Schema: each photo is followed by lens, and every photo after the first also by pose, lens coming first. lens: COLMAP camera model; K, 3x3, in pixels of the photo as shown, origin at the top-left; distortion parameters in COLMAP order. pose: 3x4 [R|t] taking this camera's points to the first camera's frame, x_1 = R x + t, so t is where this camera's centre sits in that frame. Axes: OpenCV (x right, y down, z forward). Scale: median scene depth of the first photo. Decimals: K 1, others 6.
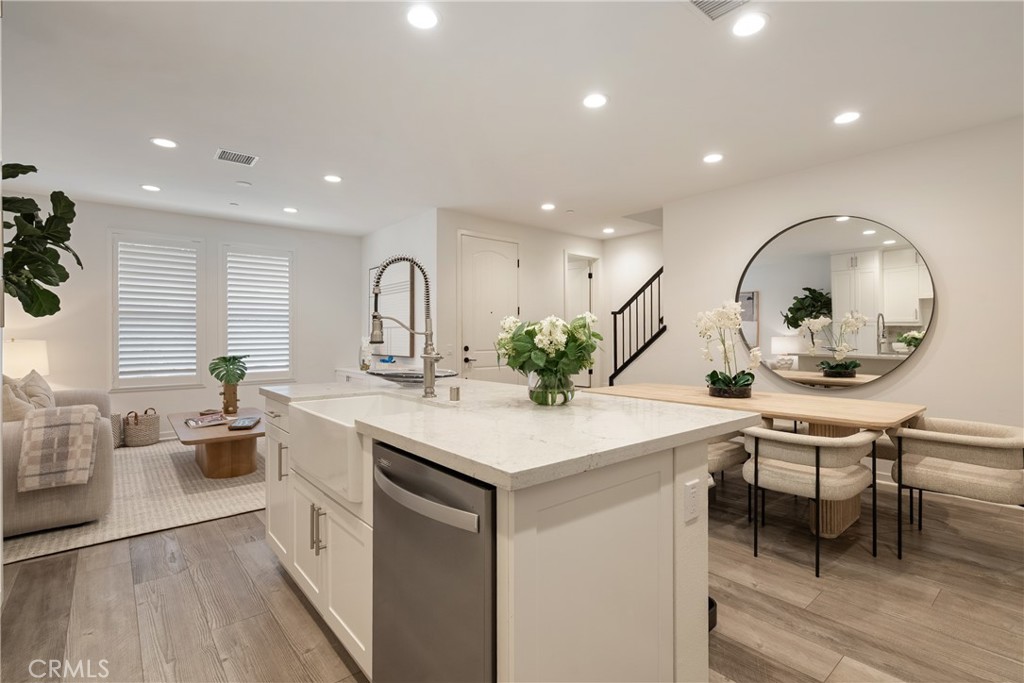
lens RADIAL K [[481.5, 0, 497.9], [0, 481.5, 338.7], [0, 0, 1]] dist [0.026560, -0.000075]
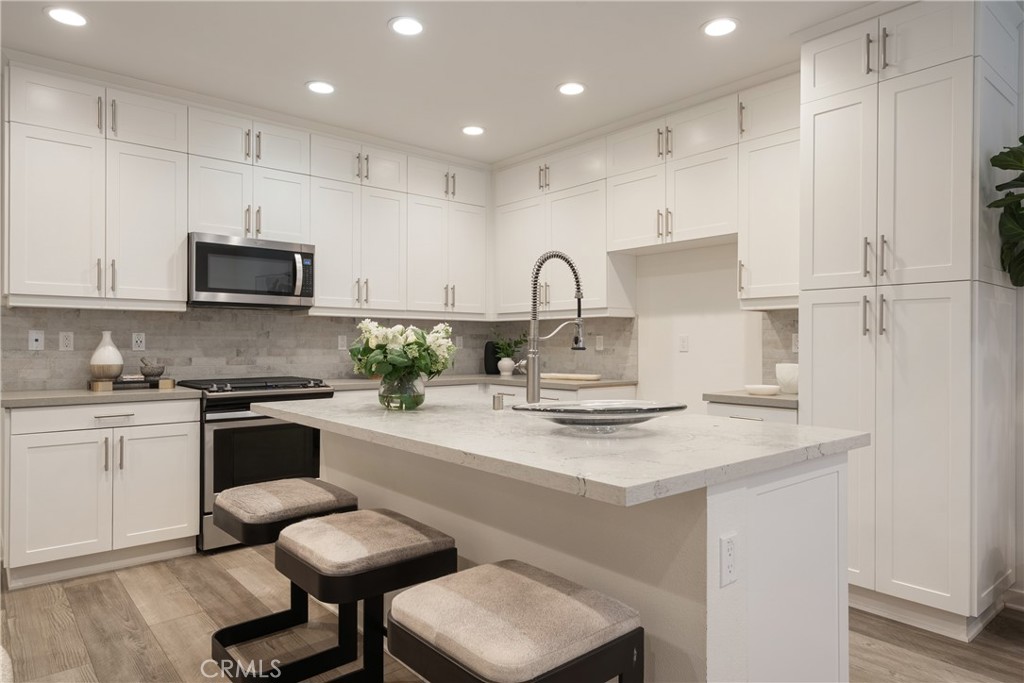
lens RADIAL K [[630.8, 0, 510.0], [0, 630.8, 345.4], [0, 0, 1]] dist [0.000912, 0.000432]
pose [[-0.999805, 0.000204, -0.019725, -0.047163], [0.000076, 0.999979, 0.006508, -0.003716], [0.019726, 0.006505, -0.999784, 1.232643]]
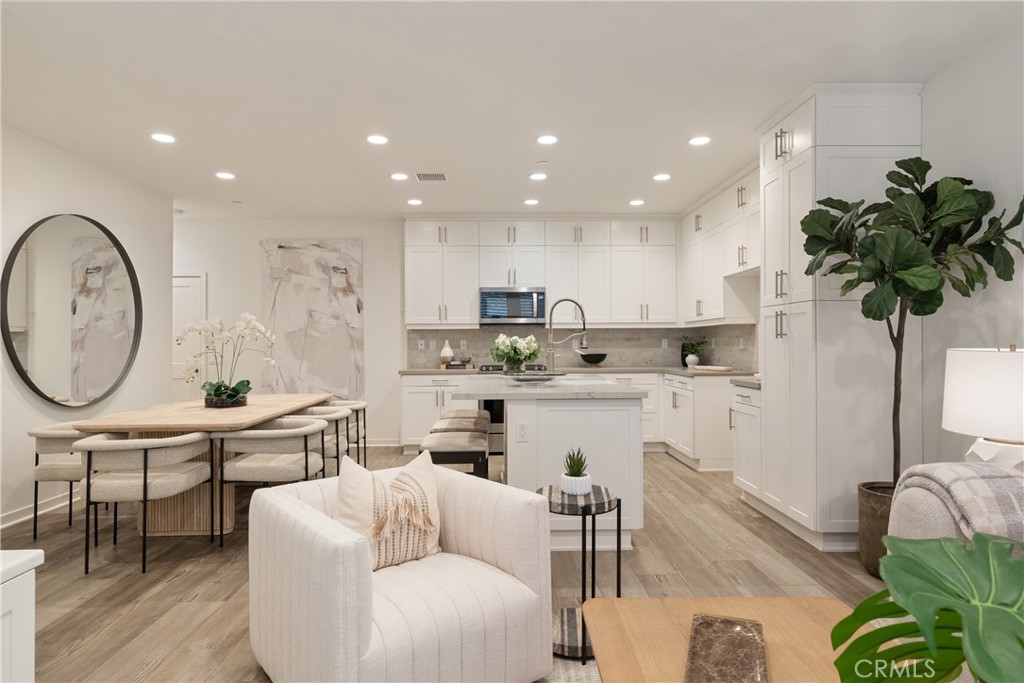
lens RADIAL K [[580.8, 0, 482.7], [0, 580.8, 341.6], [0, 0, 1]] dist [-0.048431, 0.000117]
pose [[-0.765751, 0.009664, 0.643065, -0.737706], [0.009664, 0.999947, -0.003519, -0.006049], [-0.643065, 0.003520, -0.765803, 1.582551]]
